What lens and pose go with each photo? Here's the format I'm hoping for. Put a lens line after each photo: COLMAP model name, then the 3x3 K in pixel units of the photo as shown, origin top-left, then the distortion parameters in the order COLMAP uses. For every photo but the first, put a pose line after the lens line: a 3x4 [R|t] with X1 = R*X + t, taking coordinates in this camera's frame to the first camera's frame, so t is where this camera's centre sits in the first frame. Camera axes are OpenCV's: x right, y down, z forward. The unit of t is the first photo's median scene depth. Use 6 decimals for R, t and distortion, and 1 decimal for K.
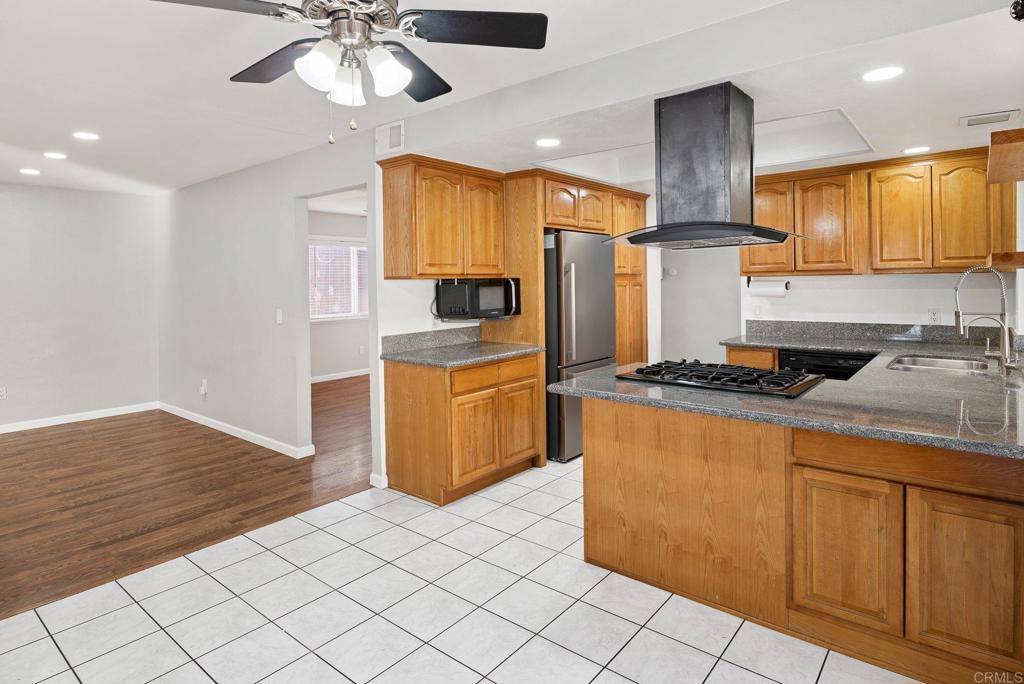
lens RADIAL K [[560.8, 0, 513.7], [0, 560.8, 282.7], [0, 0, 1]] dist [0.001824, 0.000141]
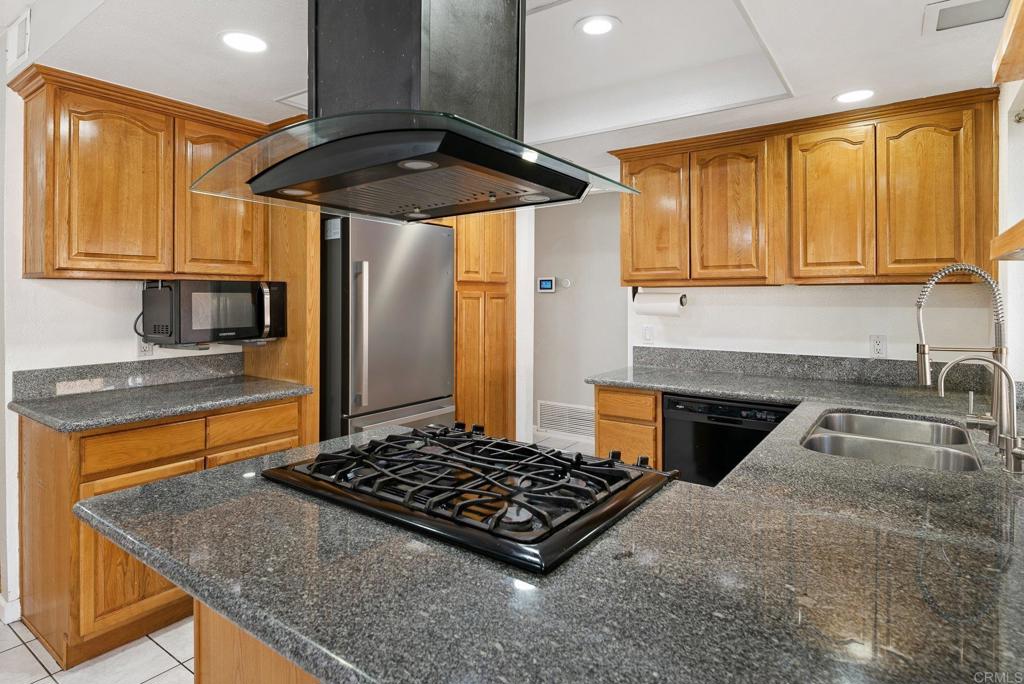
lens RADIAL K [[554.0, 0, 511.1], [0, 554.0, 288.4], [0, 0, 1]] dist [-0.001078, -0.000600]
pose [[0.997744, 0.017077, 0.064931, 0.247817], [-0.015835, 0.999683, -0.019592, 0.008362], [-0.065244, 0.018520, 0.997697, 0.341671]]
